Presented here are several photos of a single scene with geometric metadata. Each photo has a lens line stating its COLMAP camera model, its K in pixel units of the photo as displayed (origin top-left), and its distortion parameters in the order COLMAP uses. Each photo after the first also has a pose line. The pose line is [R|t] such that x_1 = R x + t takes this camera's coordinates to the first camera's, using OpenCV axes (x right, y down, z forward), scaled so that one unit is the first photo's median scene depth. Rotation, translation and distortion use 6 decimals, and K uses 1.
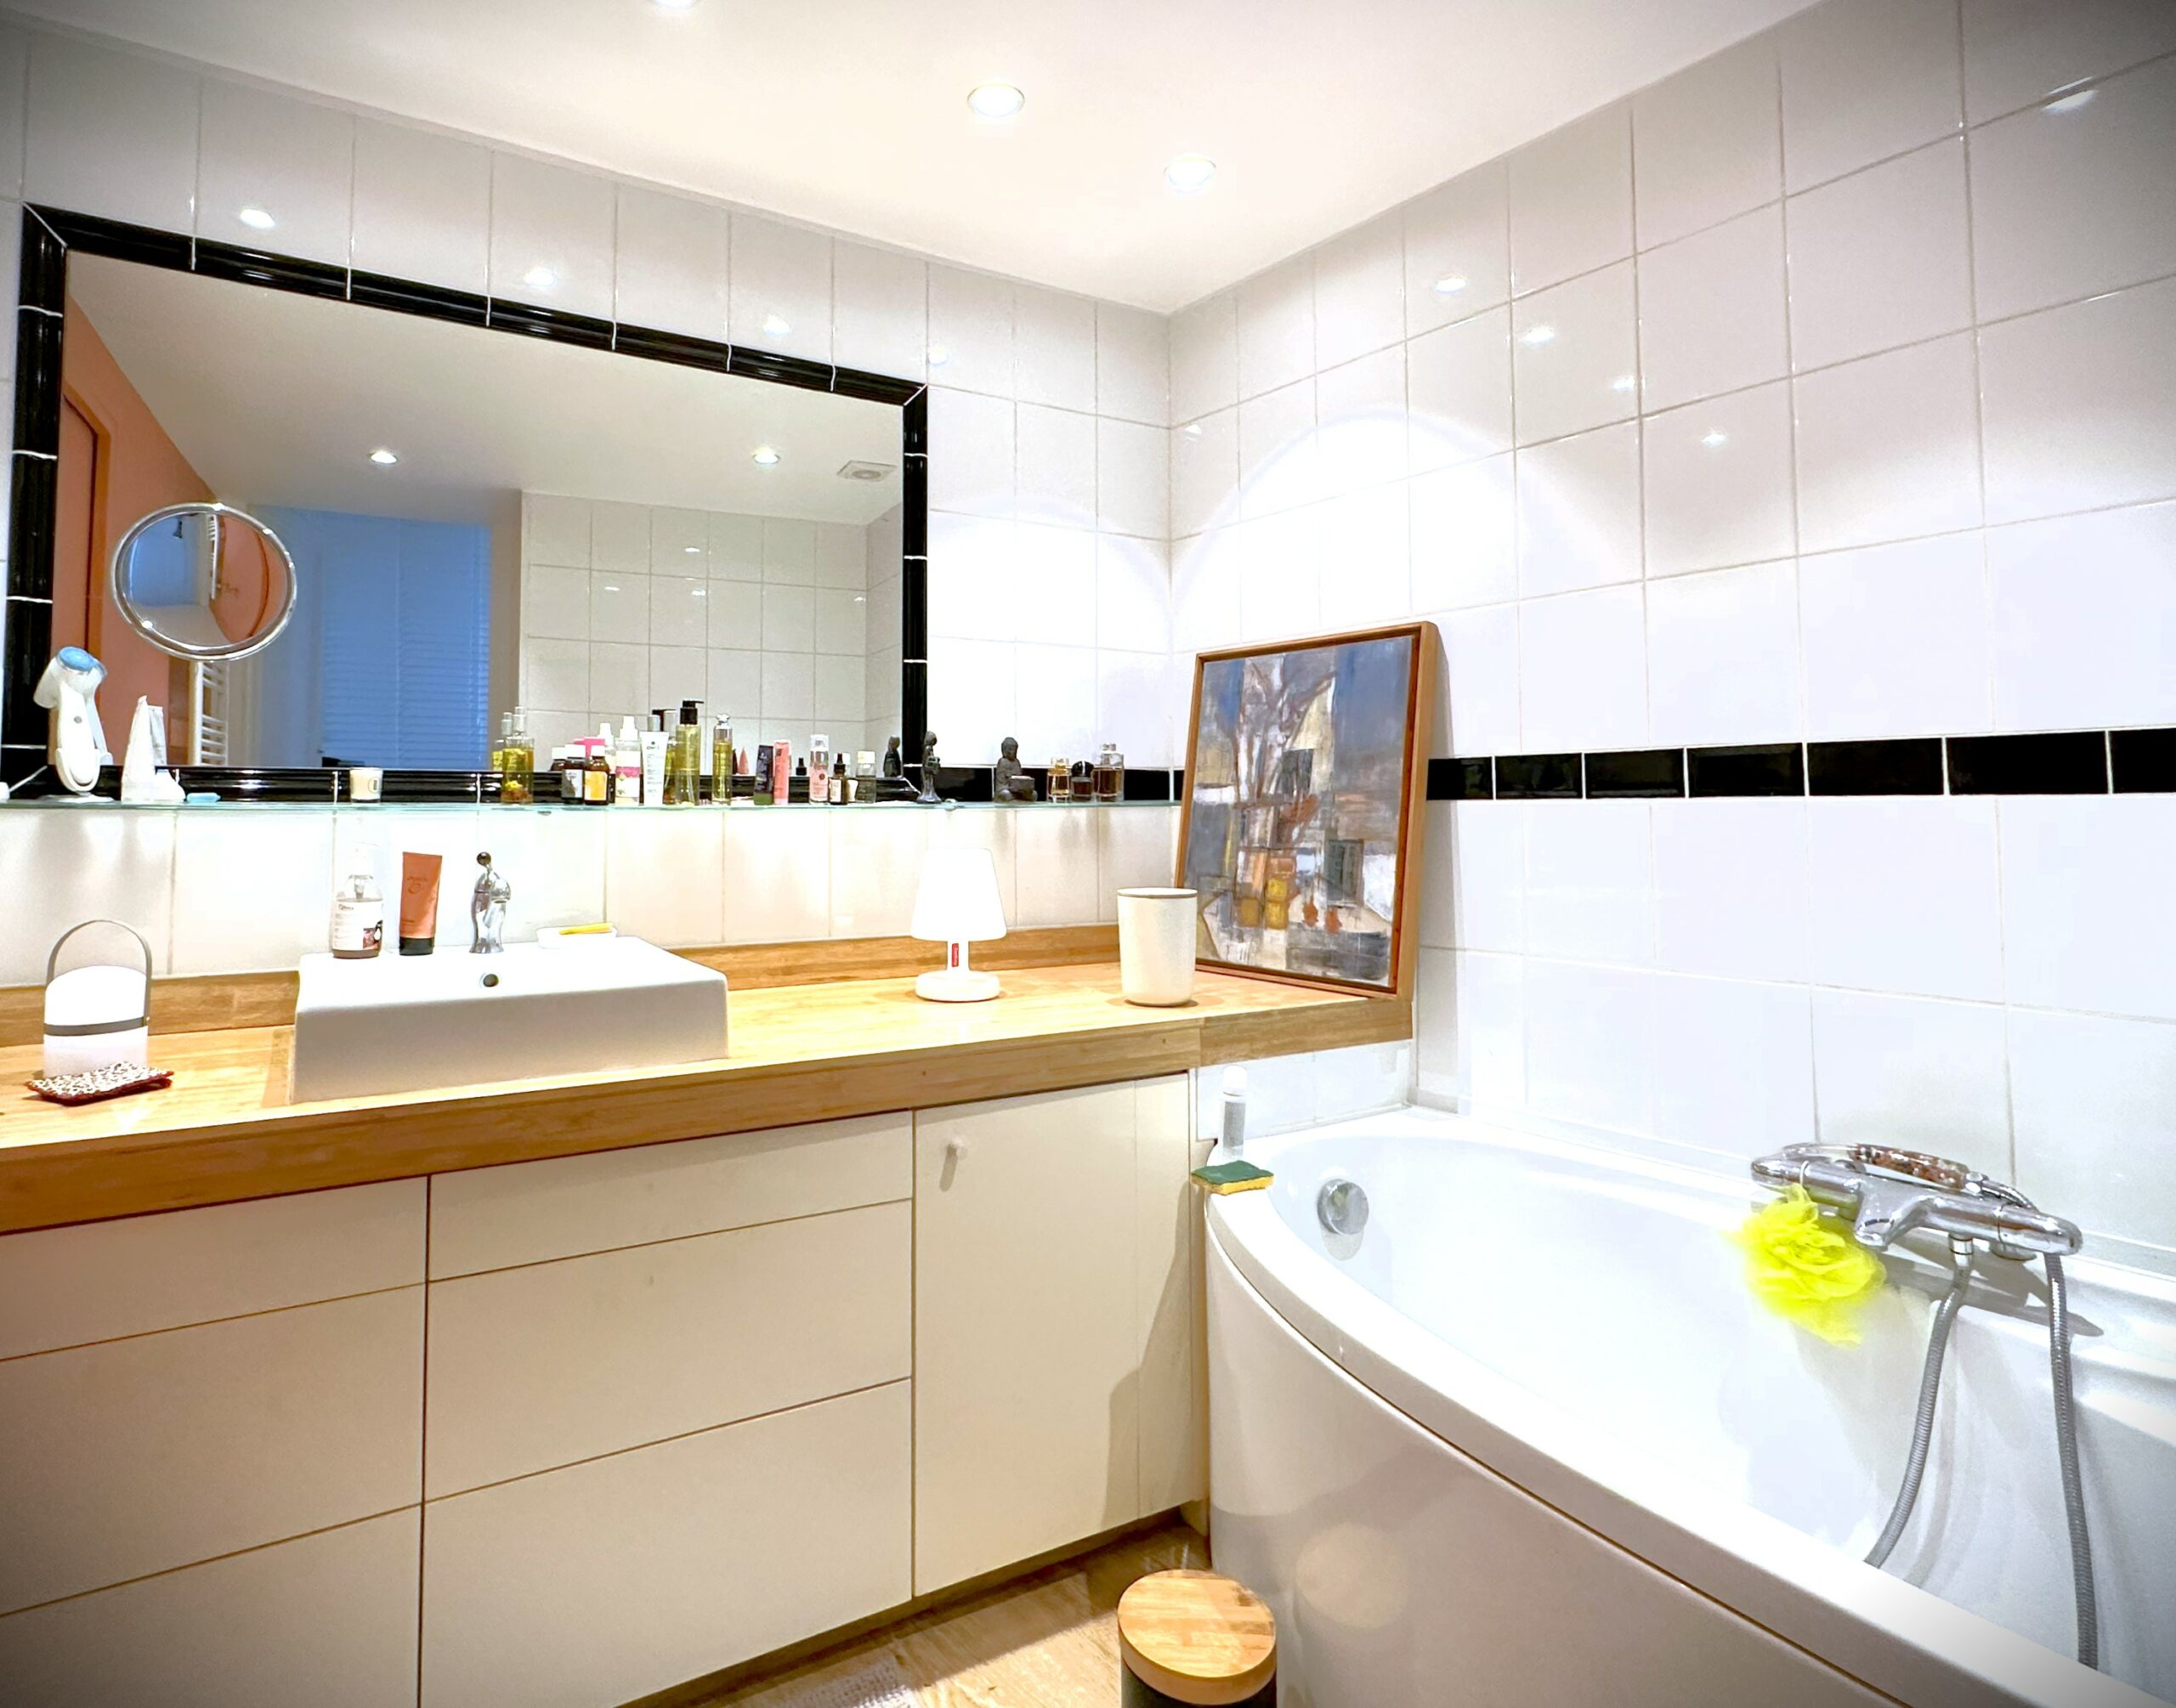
lens RADIAL K [[1038.1, 0, 1088.0], [0, 1038.1, 854.0], [0, 0, 1]] dist [-0.002509, 0.000718]
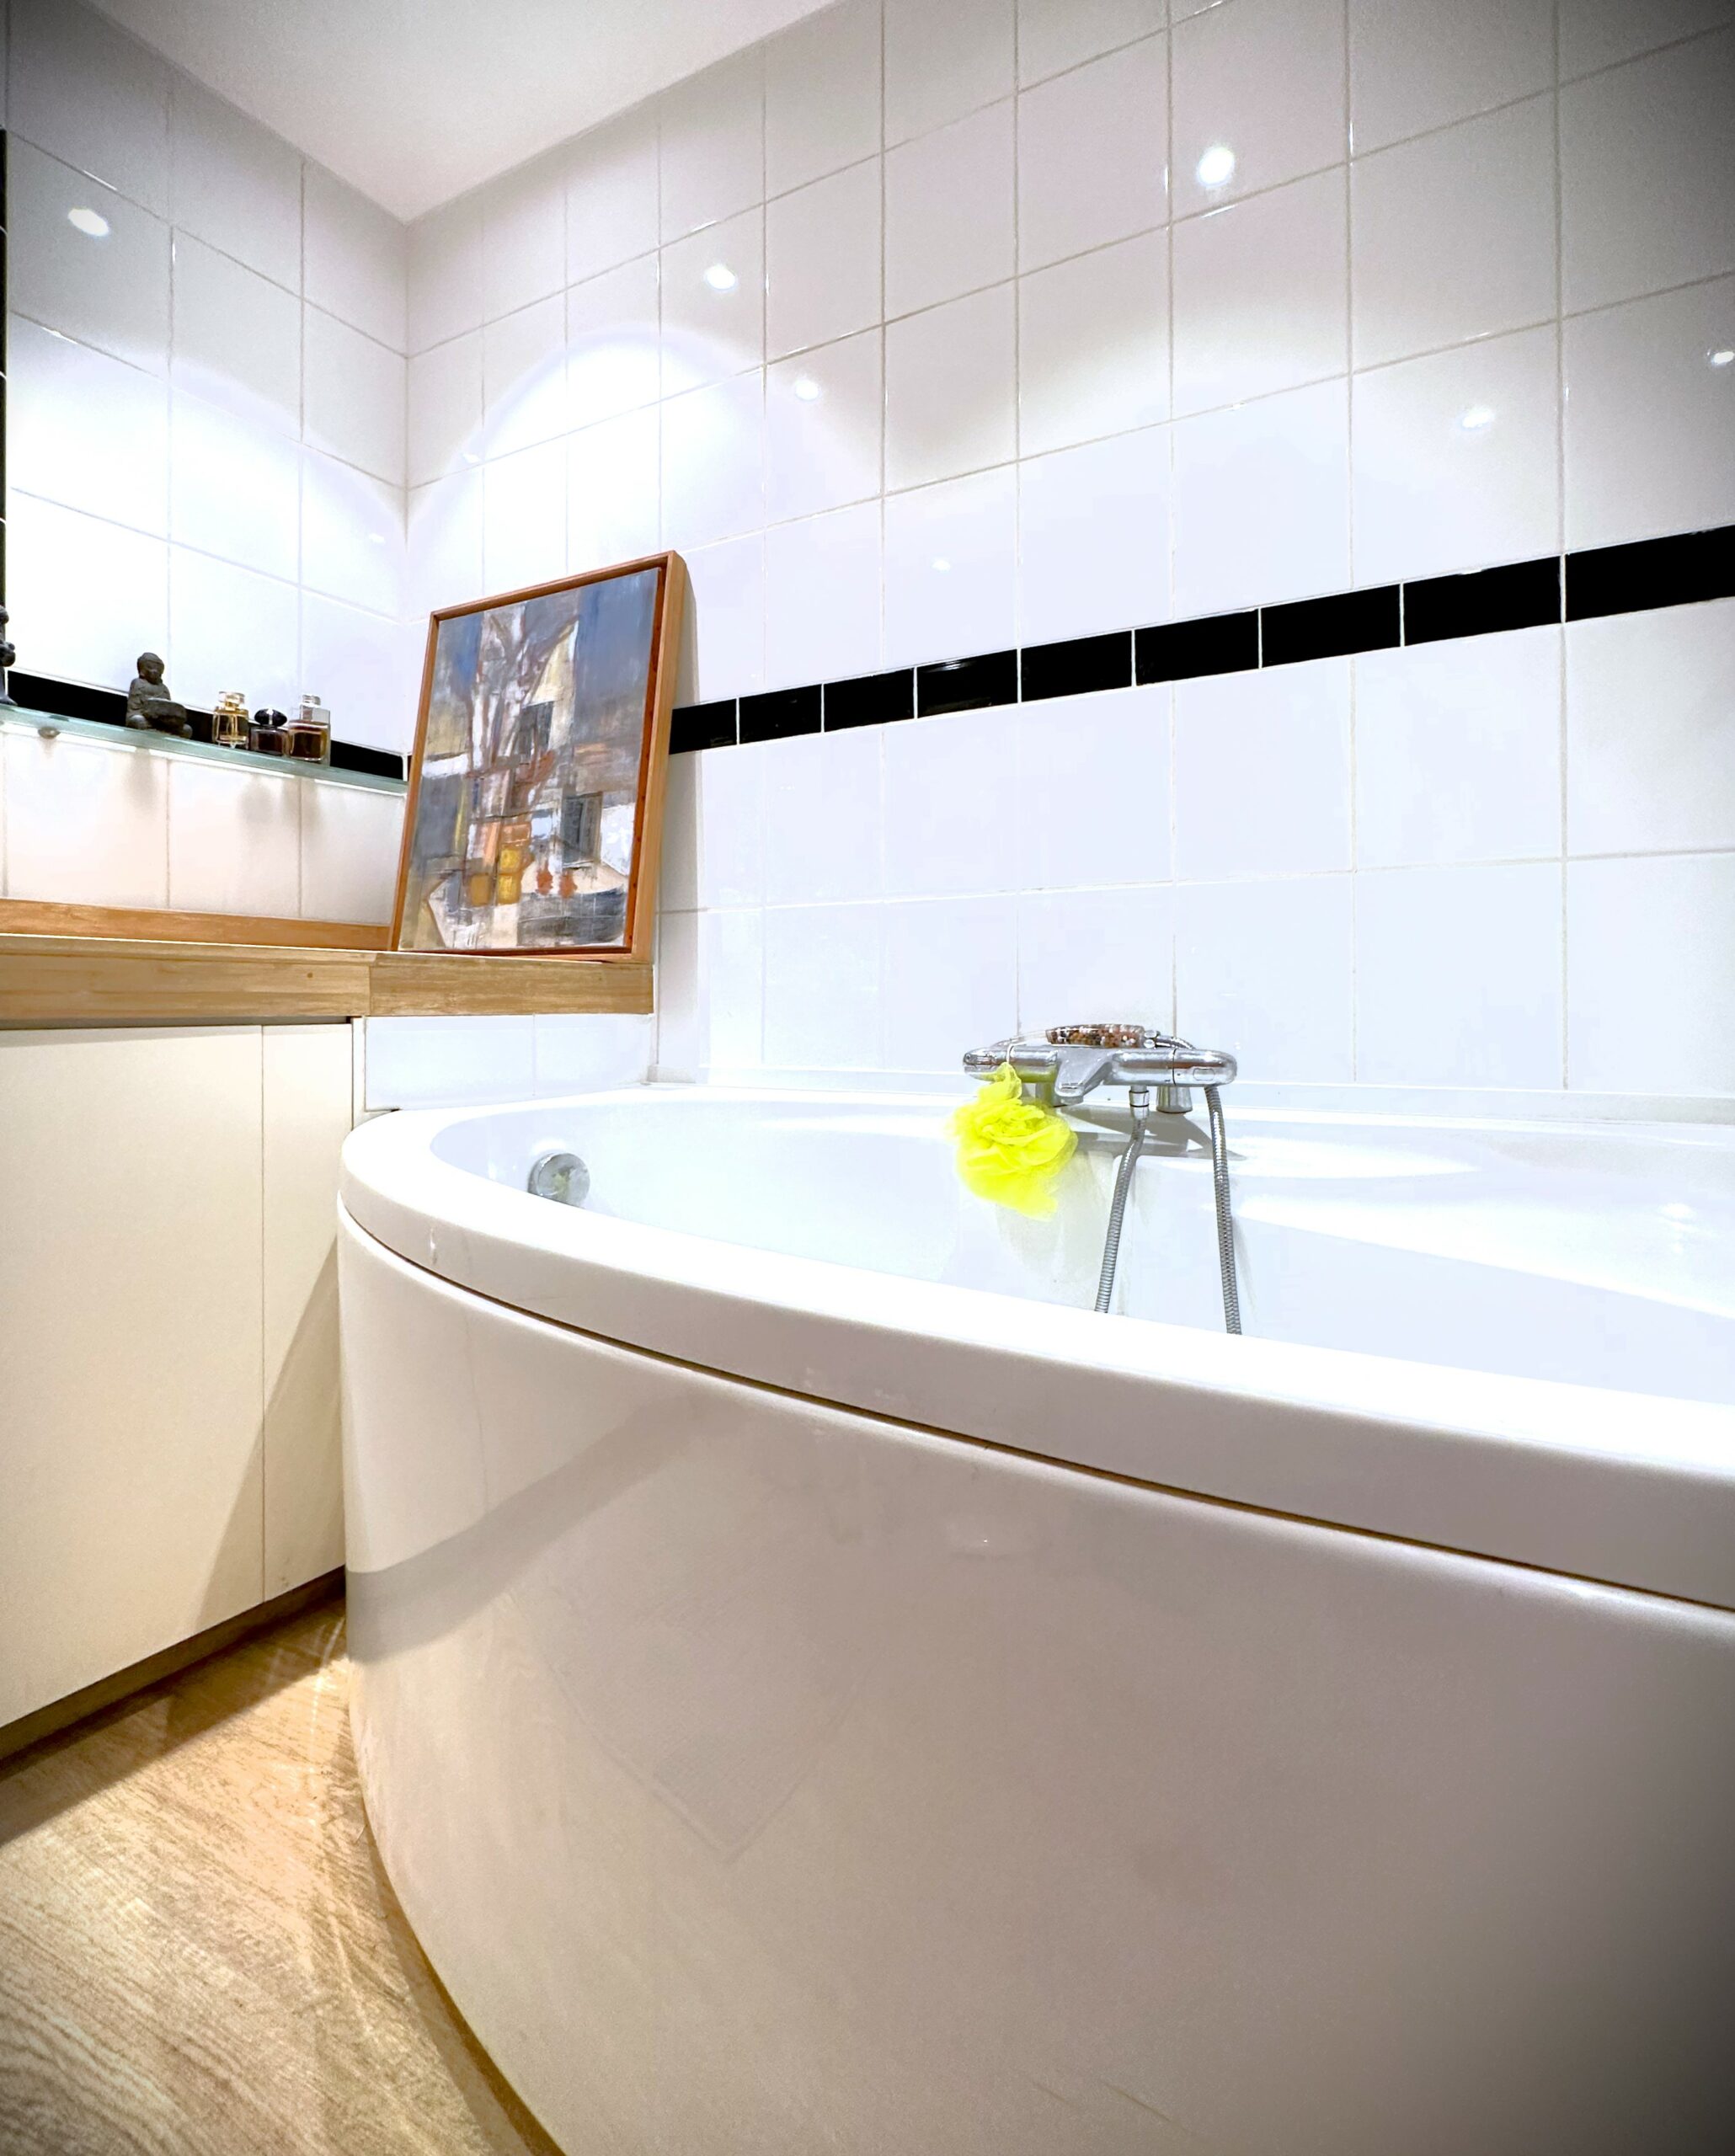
lens RADIAL K [[941.2, 0, 872.6], [0, 941.2, 1000.4], [0, 0, 1]] dist [-0.000872, -0.000391]
pose [[0.887228, 0.007184, 0.461275, 0.093124], [-0.024103, 0.999235, 0.030799, 0.128554], [-0.460701, -0.038444, 0.886723, 0.153601]]
